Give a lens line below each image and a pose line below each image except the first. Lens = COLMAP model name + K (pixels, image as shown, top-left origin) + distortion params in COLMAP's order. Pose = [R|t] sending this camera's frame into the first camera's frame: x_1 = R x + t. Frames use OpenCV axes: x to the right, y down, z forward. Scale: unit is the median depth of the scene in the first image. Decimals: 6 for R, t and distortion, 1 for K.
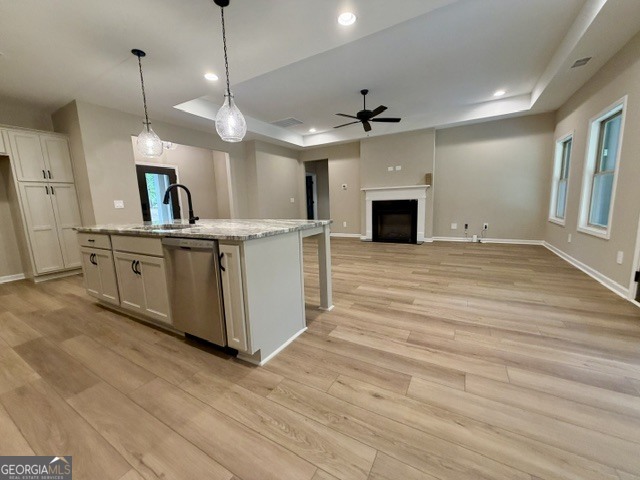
lens RADIAL K [[255.3, 0, 315.9], [0, 255.3, 241.6], [0, 0, 1]] dist [0.000930, -0.000492]
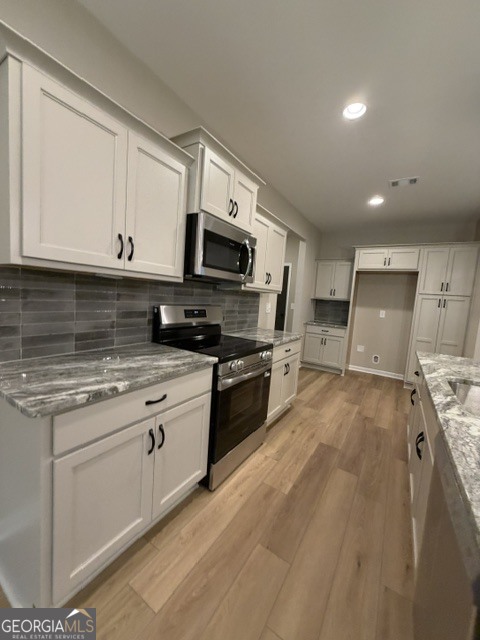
lens RADIAL K [[255.3, 0, 242.1], [0, 255.3, 319.6], [0, 0, 1]] dist [0.000930, -0.000492]
pose [[-0.029985, 0.121807, -0.992101, -0.042641], [-0.221468, 0.967068, 0.125428, -0.064607], [0.974707, 0.223480, -0.002021, 0.192160]]
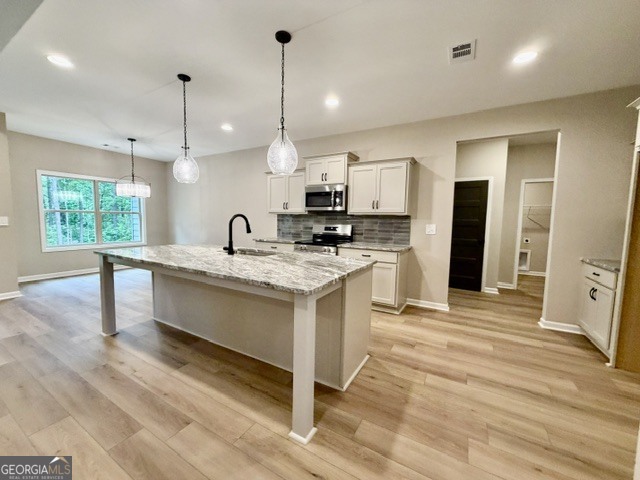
lens RADIAL K [[255.3, 0, 317.5], [0, 255.3, 241.9], [0, 0, 1]] dist [0.000930, -0.000492]
pose [[-0.999859, 0.015449, -0.006509, -0.360266], [0.013498, 0.972154, 0.233956, -0.150224], [0.009942, 0.233835, -0.972226, 0.860961]]
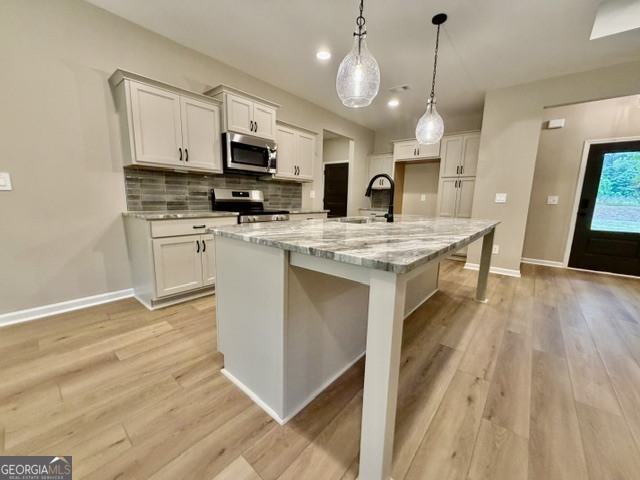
lens RADIAL K [[255.3, 0, 319.4], [0, 255.3, 241.0], [0, 0, 1]] dist [0.000930, -0.000492]
pose [[-0.170205, 0.189045, -0.967105, 0.154902], [-0.166096, 0.961879, 0.217255, -0.066554], [0.971310, 0.197611, -0.132317, 0.400383]]
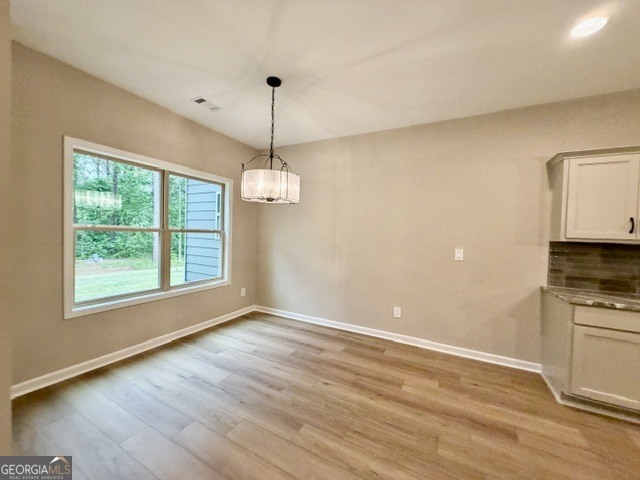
lens RADIAL K [[255.3, 0, 320.0], [0, 255.3, 238.8], [0, 0, 1]] dist [0.000930, -0.000492]
pose [[-0.999112, 0.005089, -0.041826, 0.177845], [-0.002245, 0.984839, 0.173457, -0.116277], [0.042075, 0.173397, -0.983953, 0.406152]]
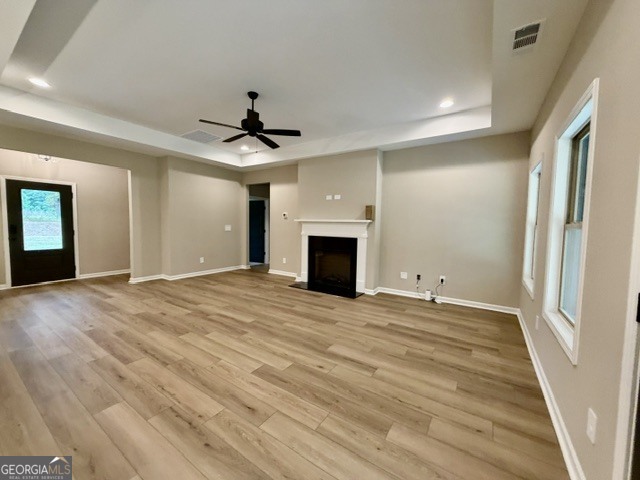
lens RADIAL K [[255.3, 0, 316.0], [0, 255.3, 241.0], [0, 0, 1]] dist [0.000930, -0.000492]
pose [[0.996850, 0.055794, -0.056375, 0.339789], [-0.060574, 0.994367, -0.086976, -0.086377], [0.051204, 0.090117, 0.994614, 0.239665]]
